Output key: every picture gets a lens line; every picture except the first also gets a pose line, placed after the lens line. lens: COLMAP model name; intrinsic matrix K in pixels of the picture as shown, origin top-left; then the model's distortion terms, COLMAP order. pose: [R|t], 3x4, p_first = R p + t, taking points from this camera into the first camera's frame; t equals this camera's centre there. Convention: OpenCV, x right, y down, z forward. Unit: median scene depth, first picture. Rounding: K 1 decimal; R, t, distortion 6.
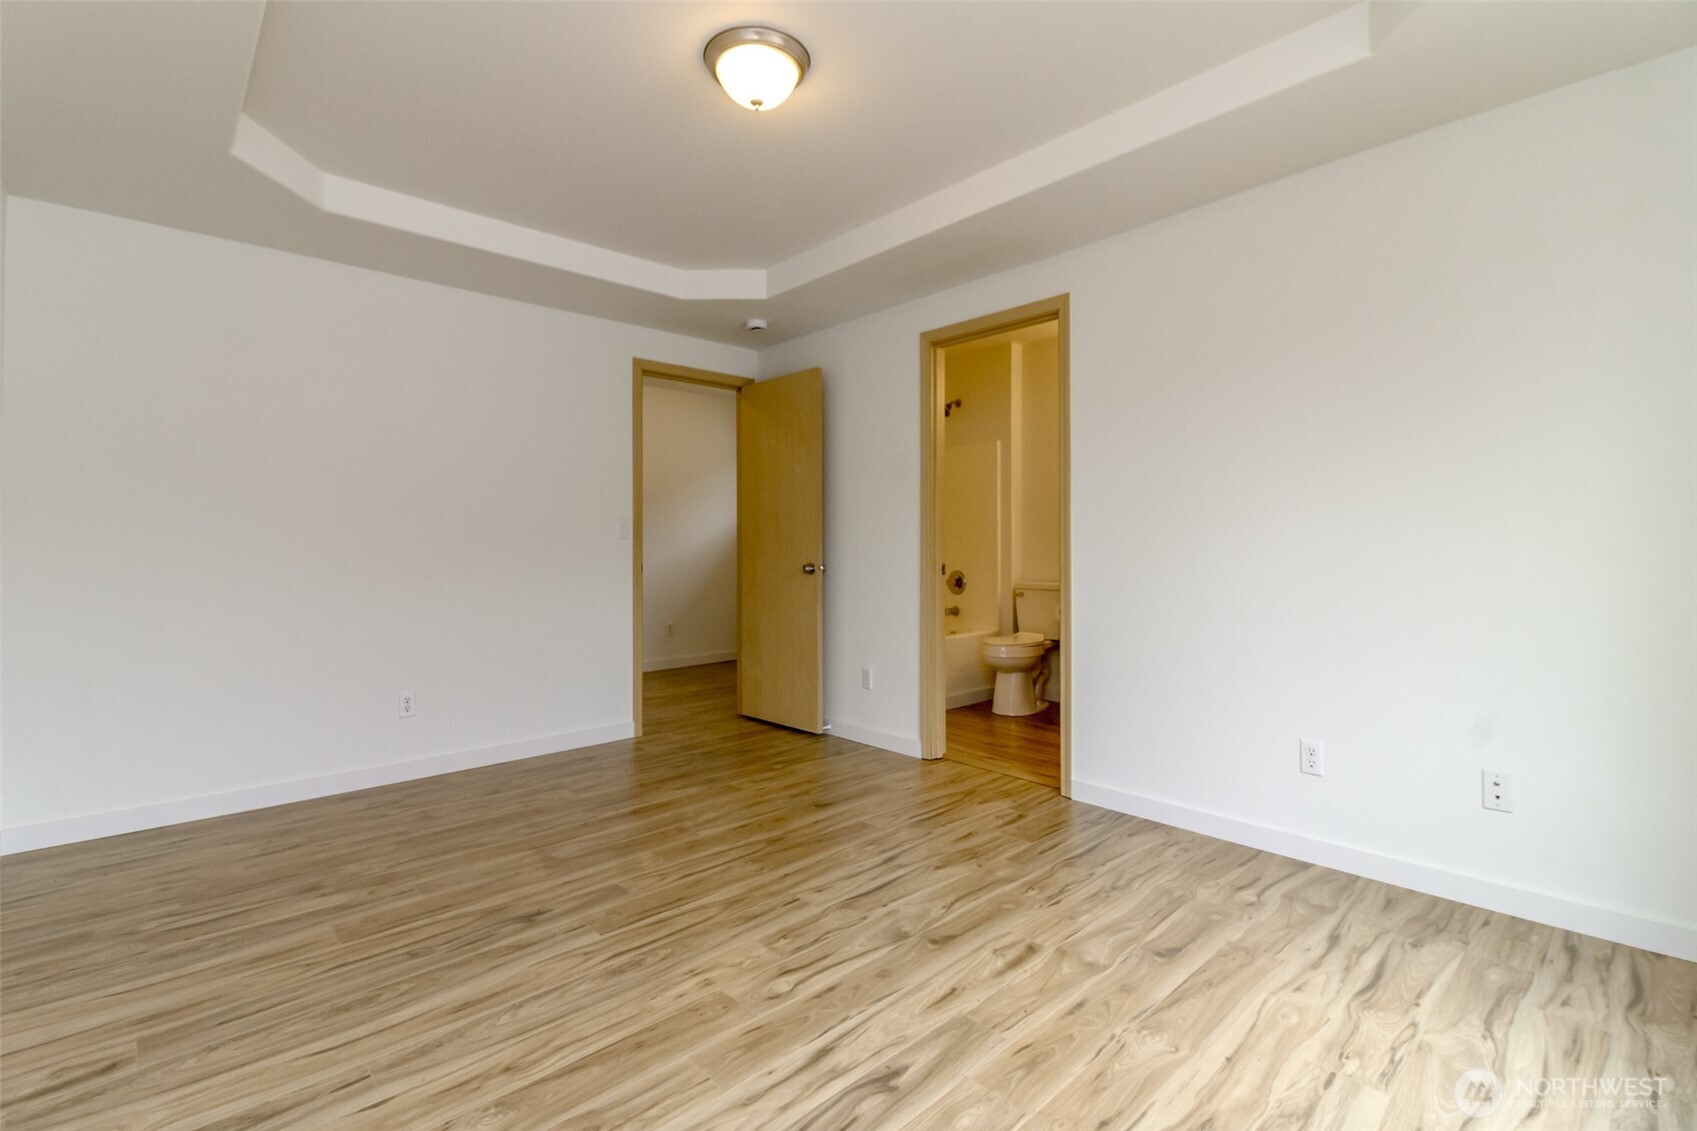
lens RADIAL K [[774.0, 0, 846.4], [0, 774.0, 552.7], [0, 0, 1]] dist [0.005117, -0.005161]
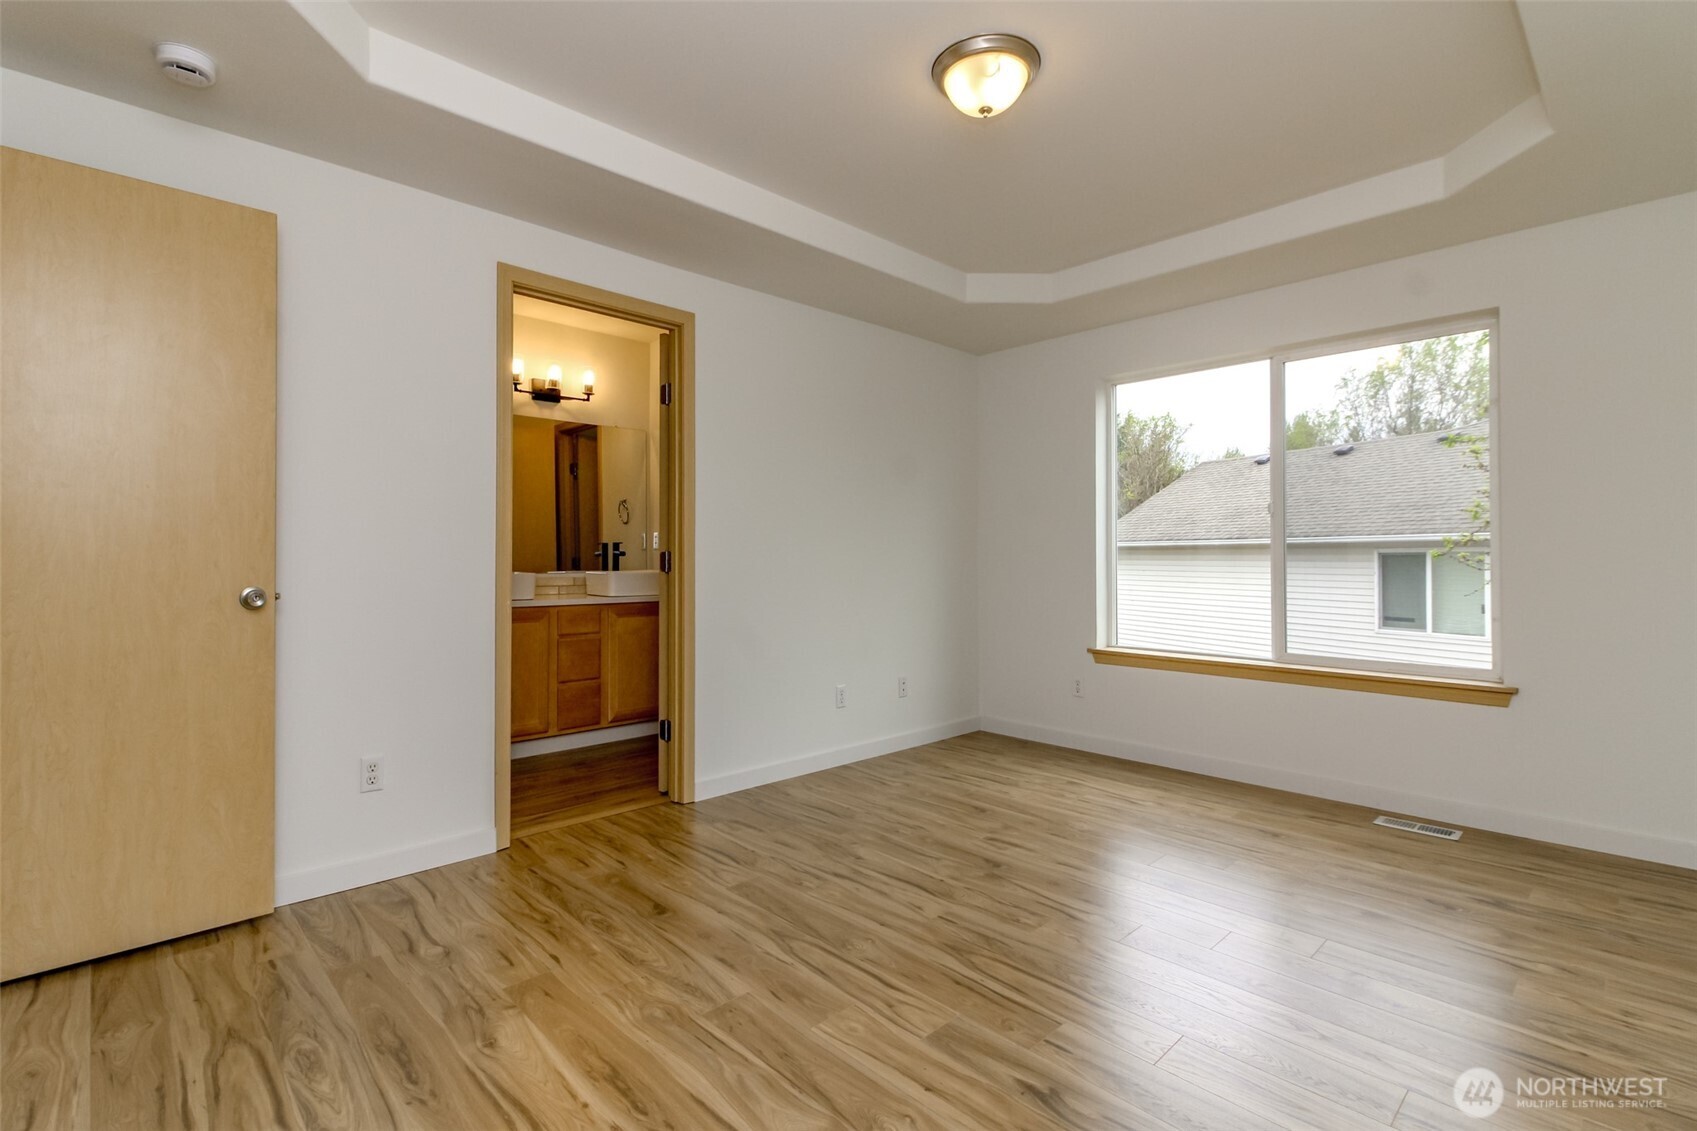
lens RADIAL K [[774.0, 0, 852.1], [0, 774.0, 566.2], [0, 0, 1]] dist [0.005117, -0.005161]
pose [[-0.022045, -0.005653, 0.999741, -0.939185], [0.003750, 0.999977, 0.005737, -0.001855], [-0.999750, 0.003876, -0.022023, 1.023997]]
